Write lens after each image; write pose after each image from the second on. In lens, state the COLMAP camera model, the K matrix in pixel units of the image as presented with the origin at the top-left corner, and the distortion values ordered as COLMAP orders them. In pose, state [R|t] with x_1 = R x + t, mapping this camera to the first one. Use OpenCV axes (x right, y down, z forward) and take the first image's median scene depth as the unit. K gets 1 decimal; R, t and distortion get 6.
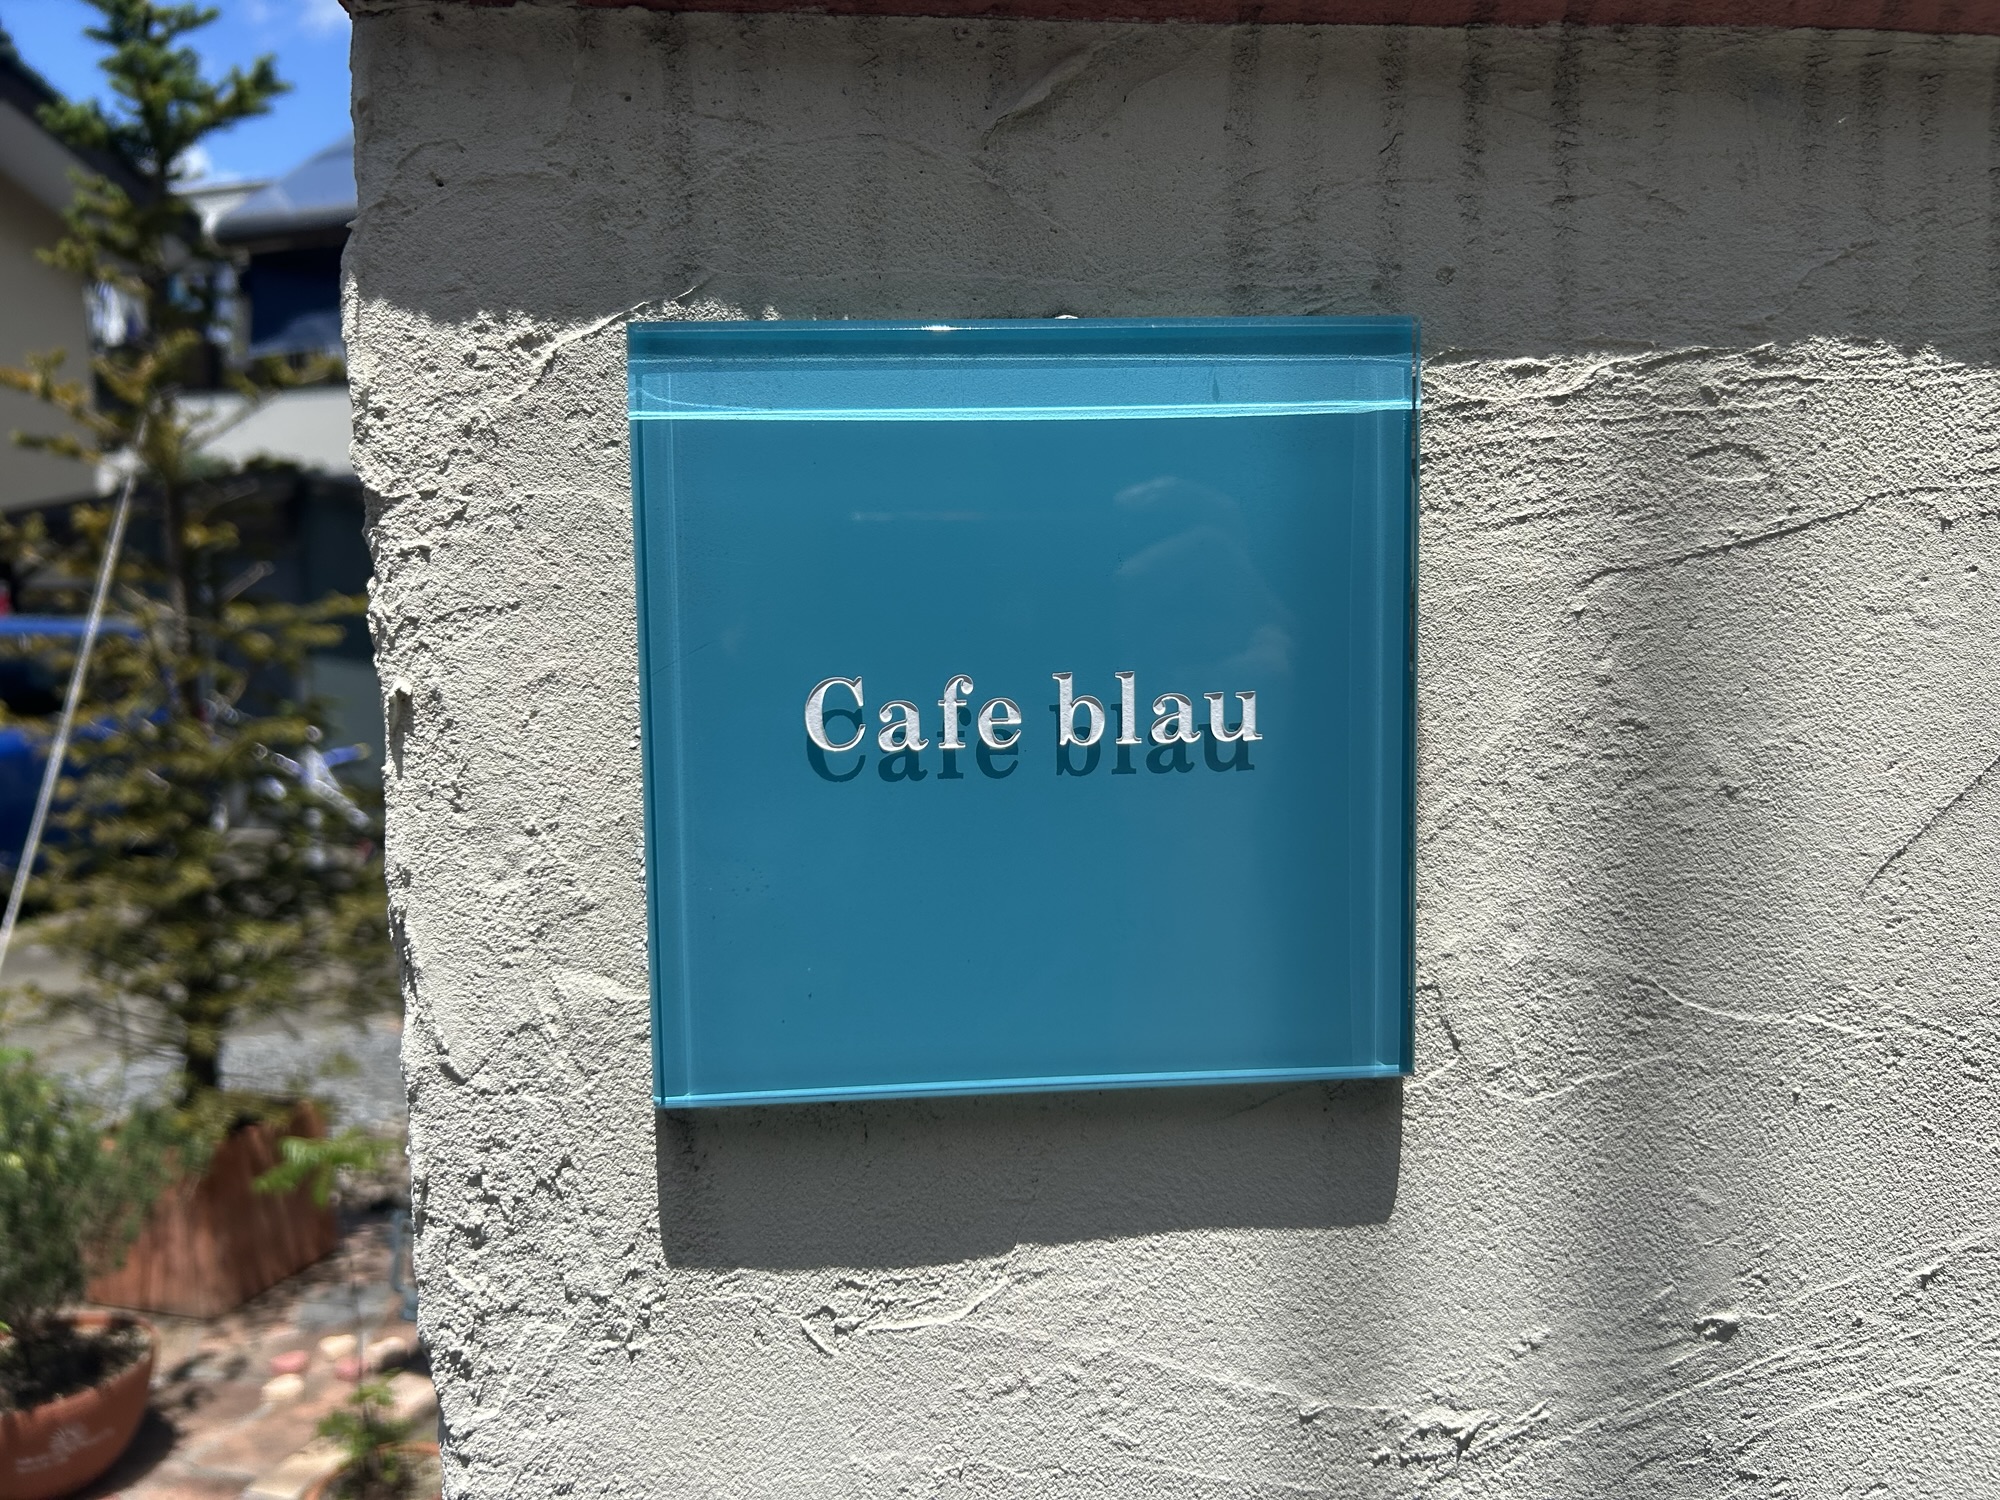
lens RADIAL K [[1527.7, 0, 1000.0], [0, 1527.7, 750.0], [0, 0, 1]] dist [-0.004094, 0.001820]
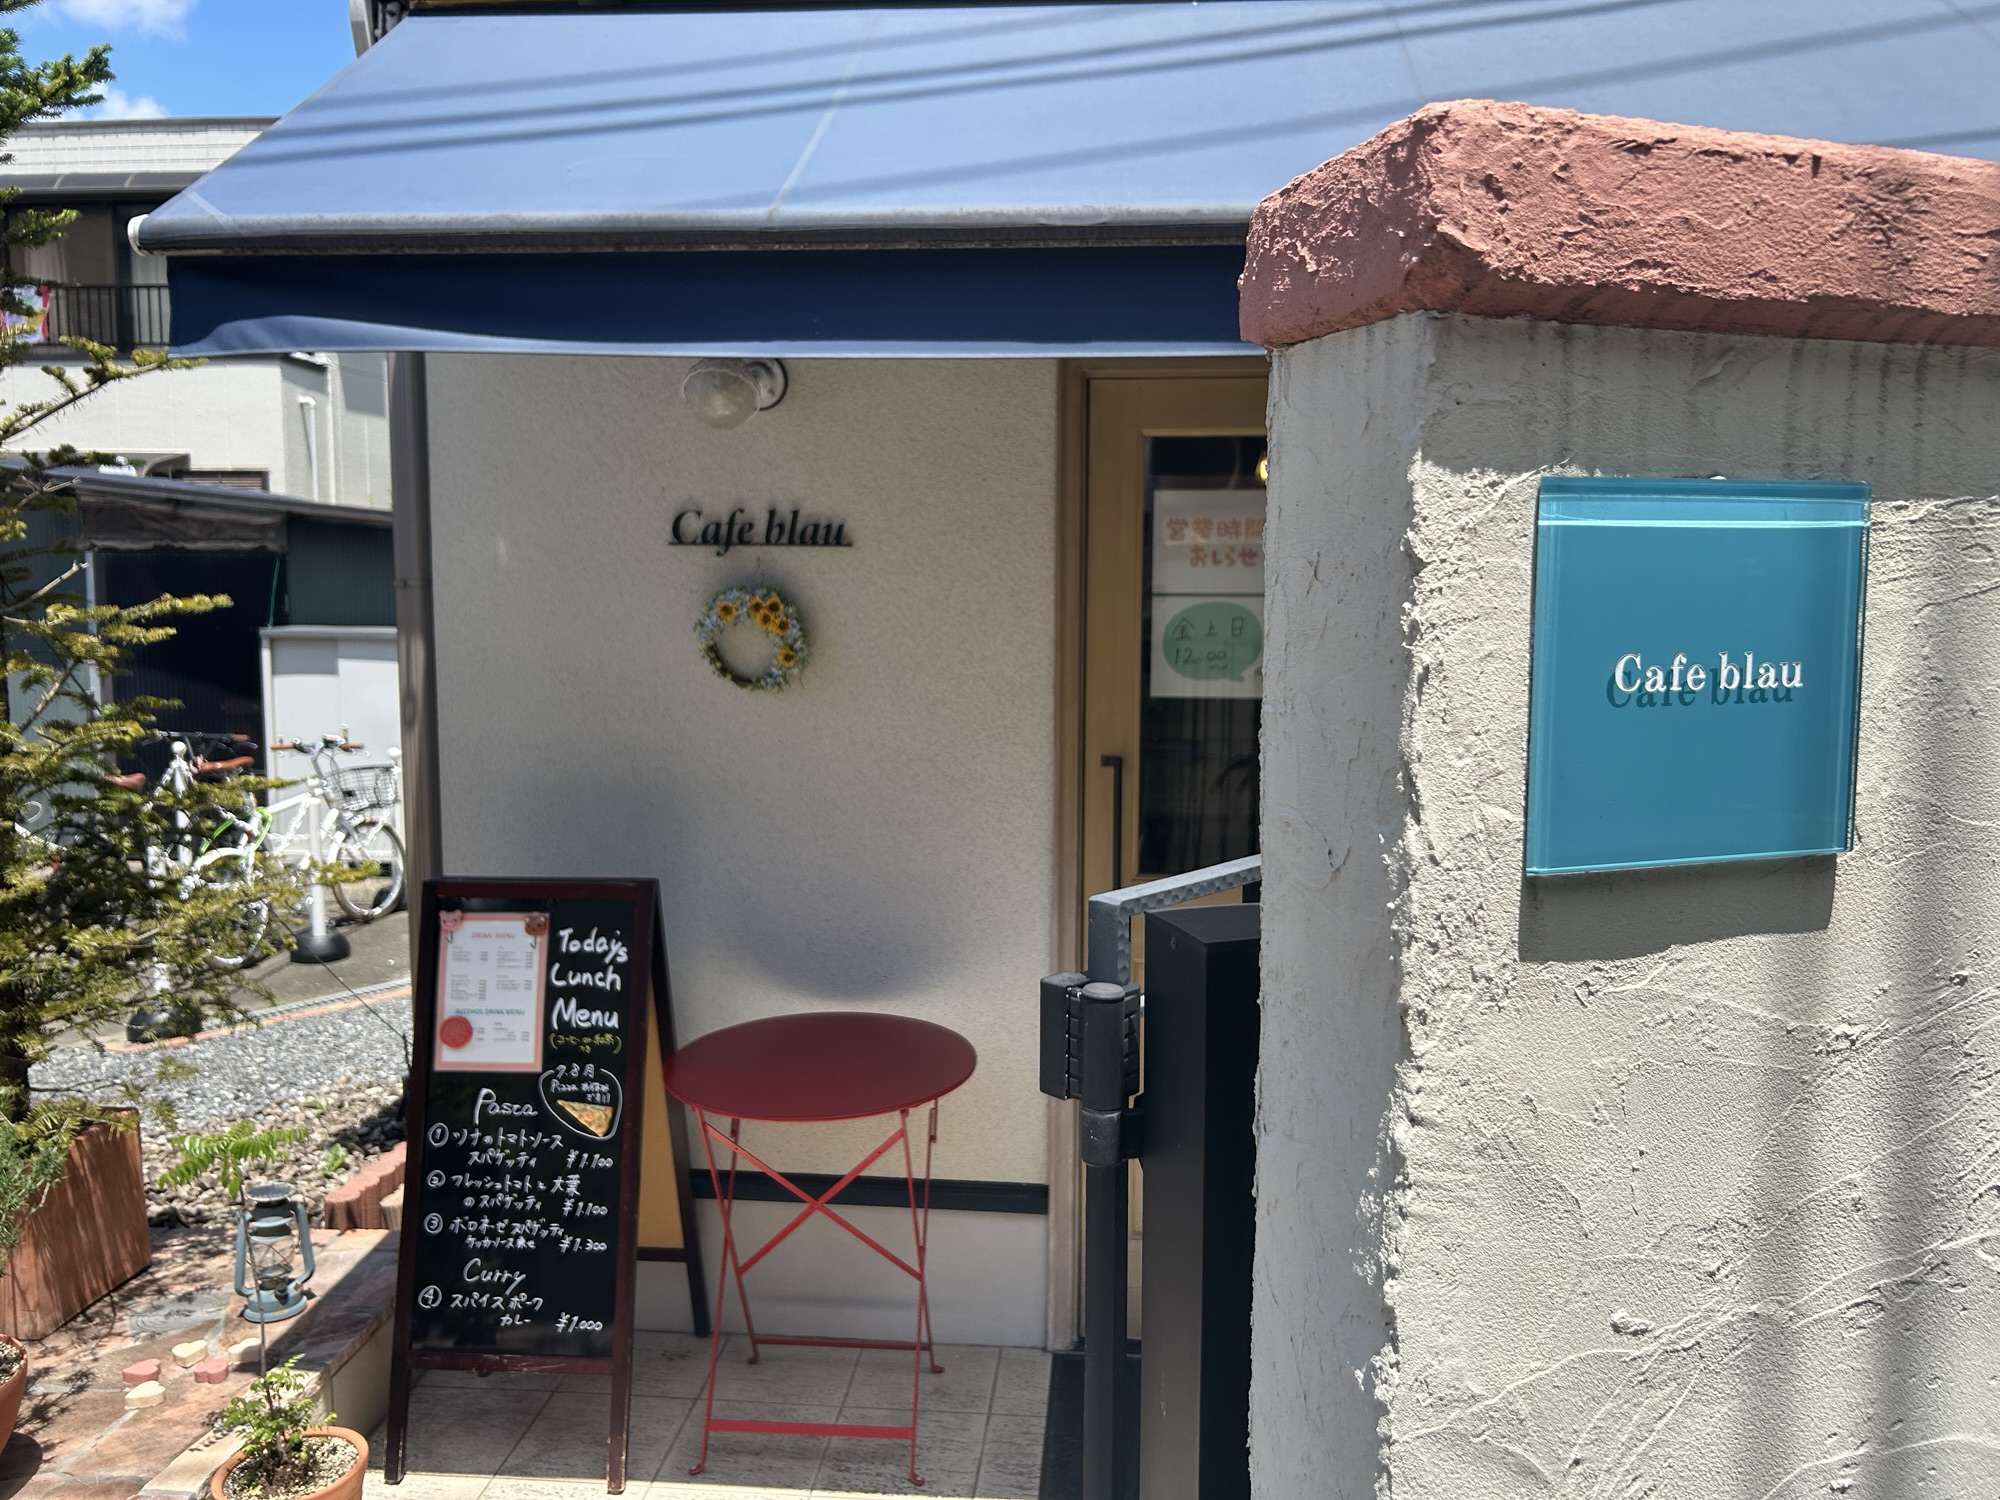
lens RADIAL K [[1490.7, 0, 1000.0], [0, 1490.7, 750.0], [0, 0, 1]] dist [0.014047, -0.006733]
pose [[0.975993, -0.010919, 0.217529, -1.298324], [0.011355, 0.999935, -0.000753, 0.067933], [-0.217506, 0.003205, 0.976054, -0.715656]]
